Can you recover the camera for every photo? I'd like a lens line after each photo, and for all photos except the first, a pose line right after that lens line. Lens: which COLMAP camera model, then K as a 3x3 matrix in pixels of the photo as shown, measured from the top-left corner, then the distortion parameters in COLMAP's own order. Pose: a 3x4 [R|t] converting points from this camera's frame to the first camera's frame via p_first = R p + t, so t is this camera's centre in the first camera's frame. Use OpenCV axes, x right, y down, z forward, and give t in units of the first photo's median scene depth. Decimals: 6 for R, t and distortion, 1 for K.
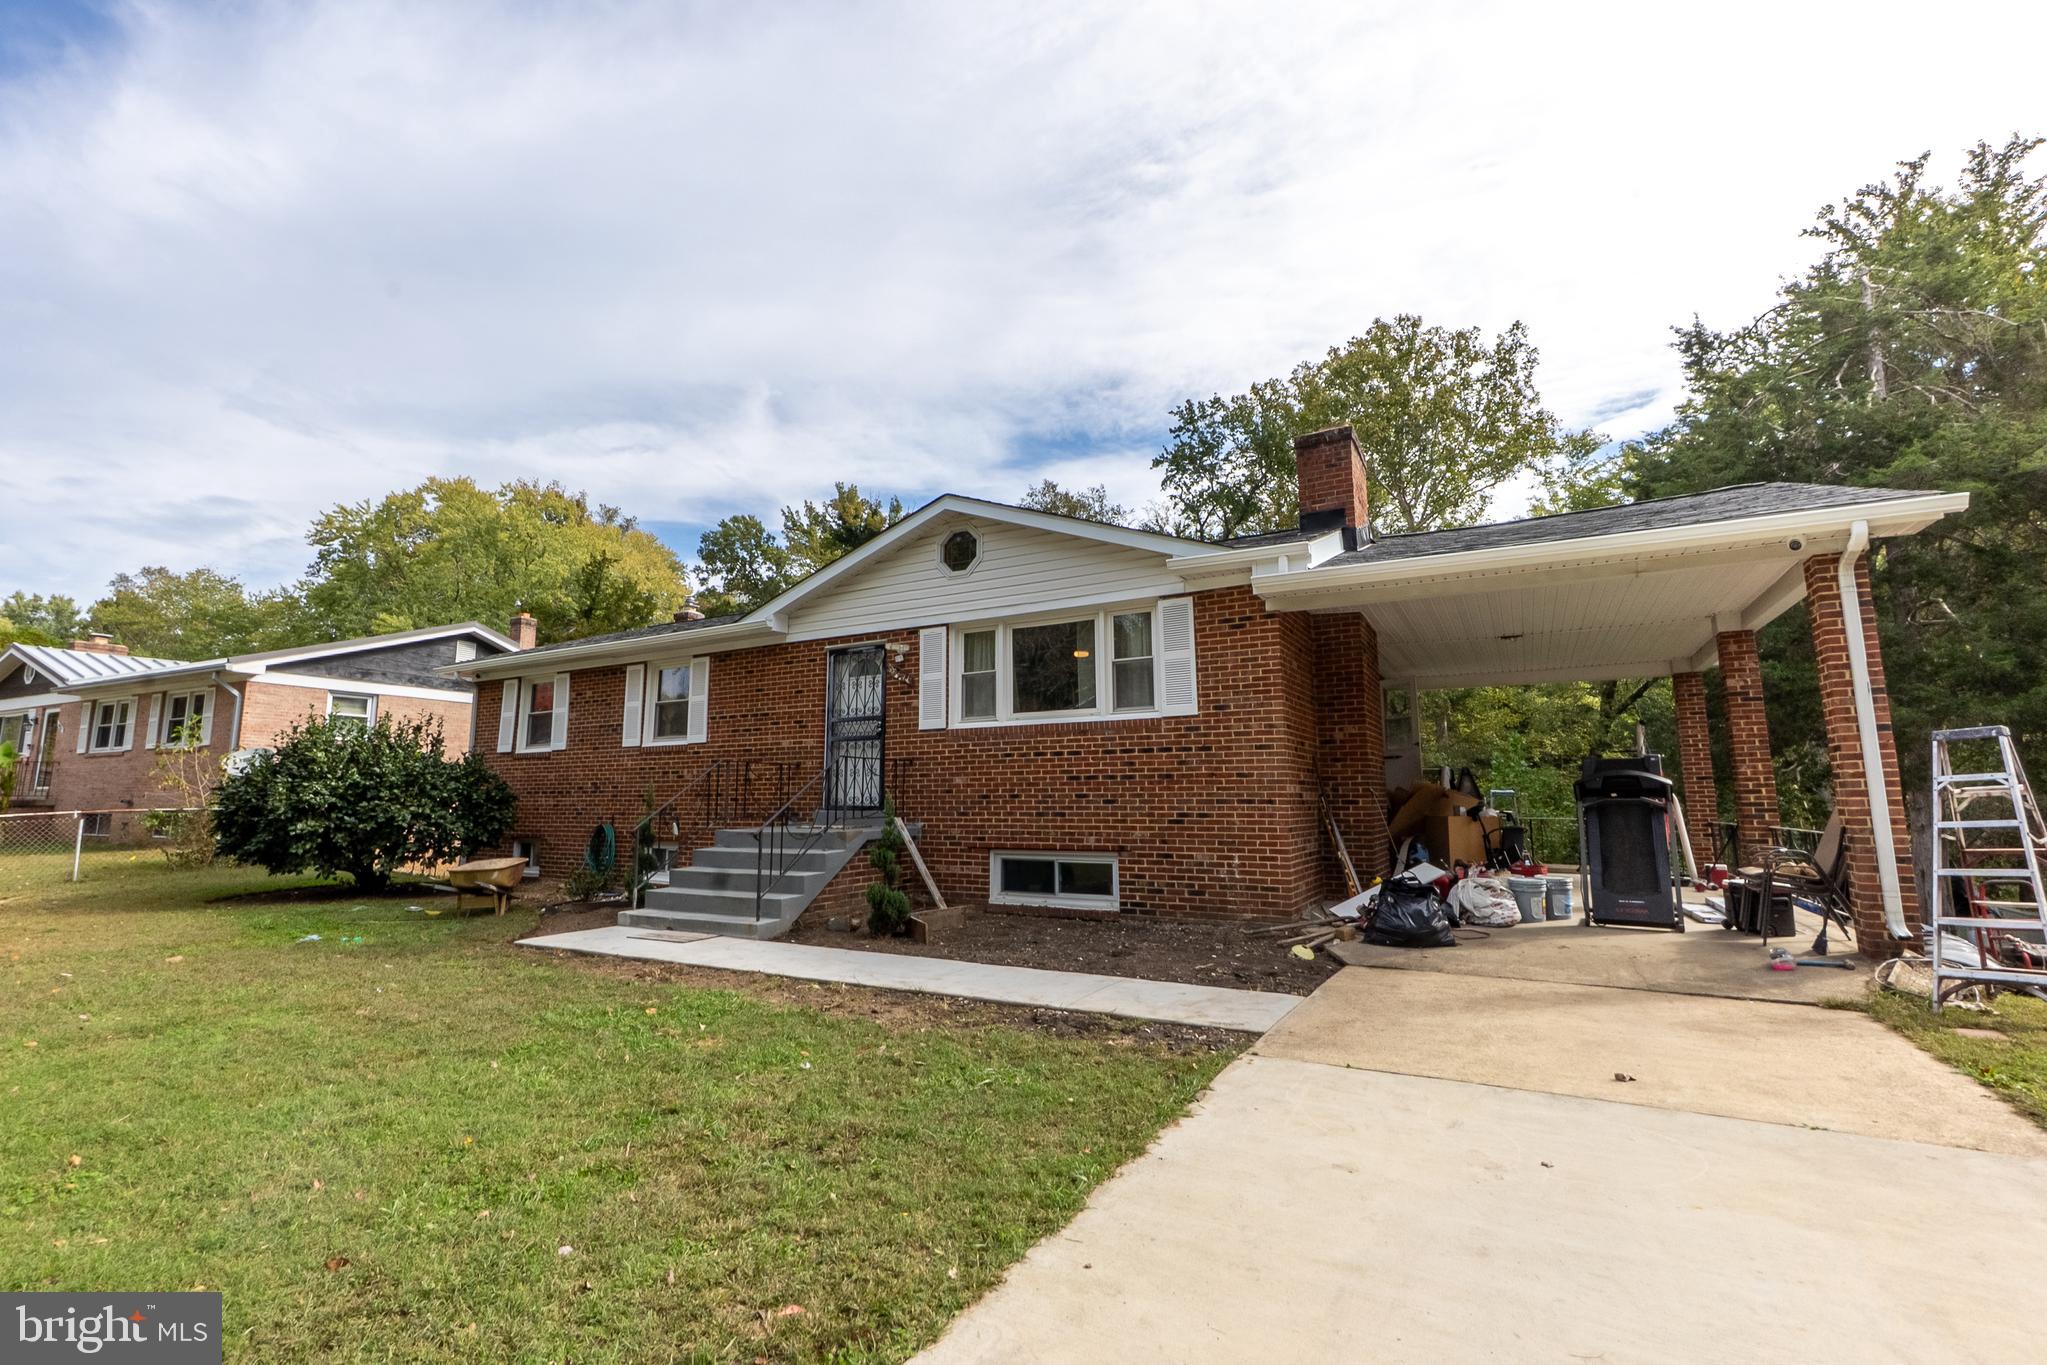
lens RADIAL K [[873.4, 0, 1050.4], [0, 873.4, 684.7], [0, 0, 1]] dist [-0.000088, 0.000102]
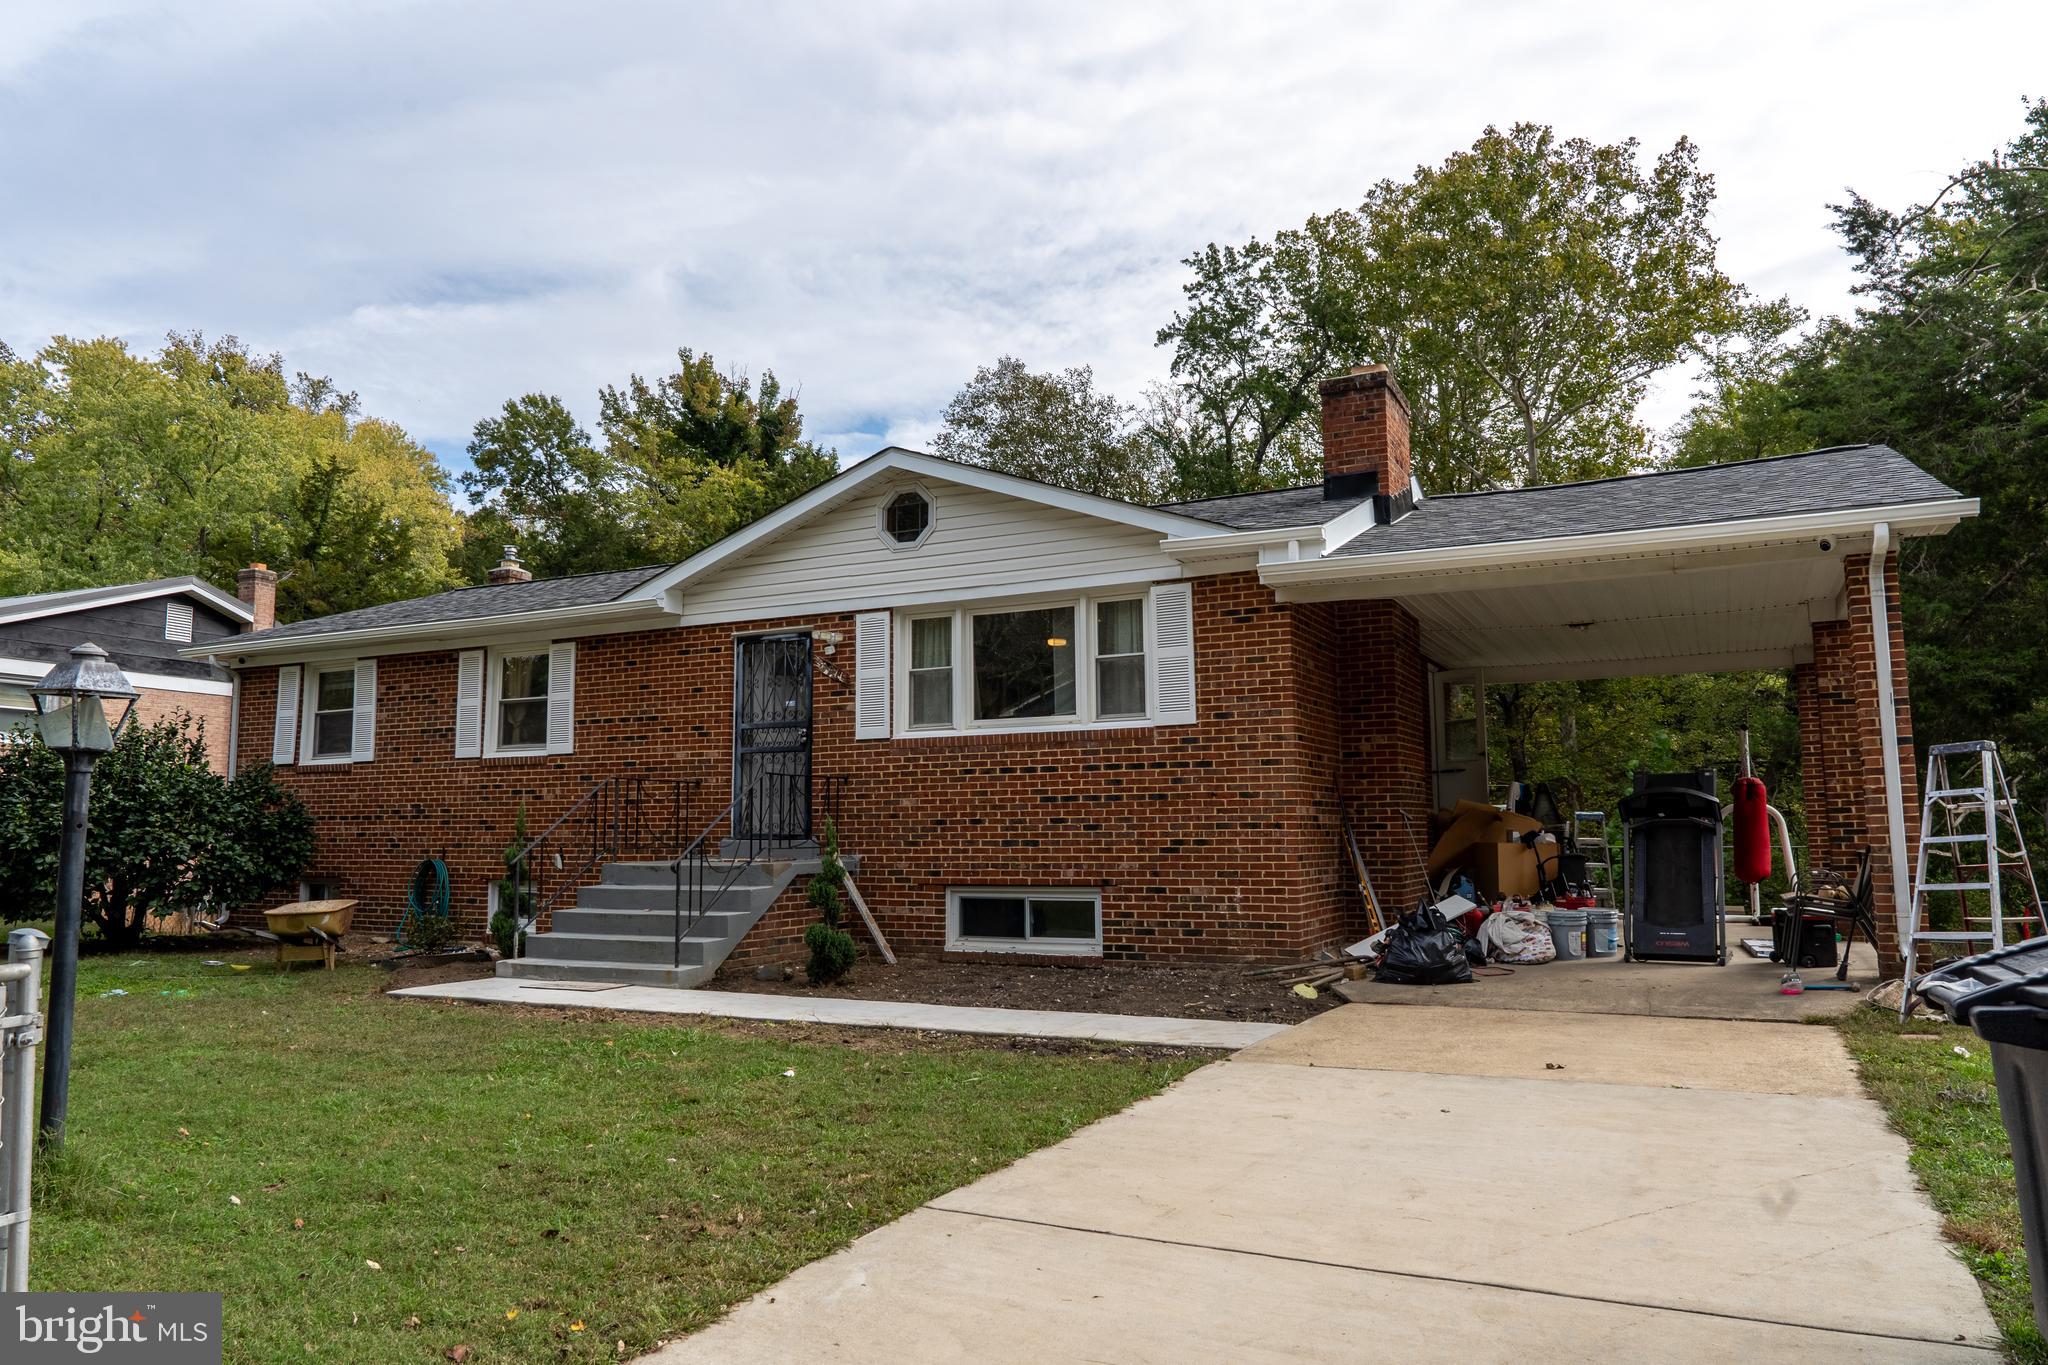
lens RADIAL K [[1346.9, 0, 1100.3], [0, 1346.9, 680.1], [0, 0, 1]] dist [-0.065951, 0.004217]
pose [[0.997361, 0.003473, 0.072521, -0.015790], [-0.004795, 0.999825, 0.018068, -0.026679], [-0.072446, -0.018368, 0.997203, -0.250806]]
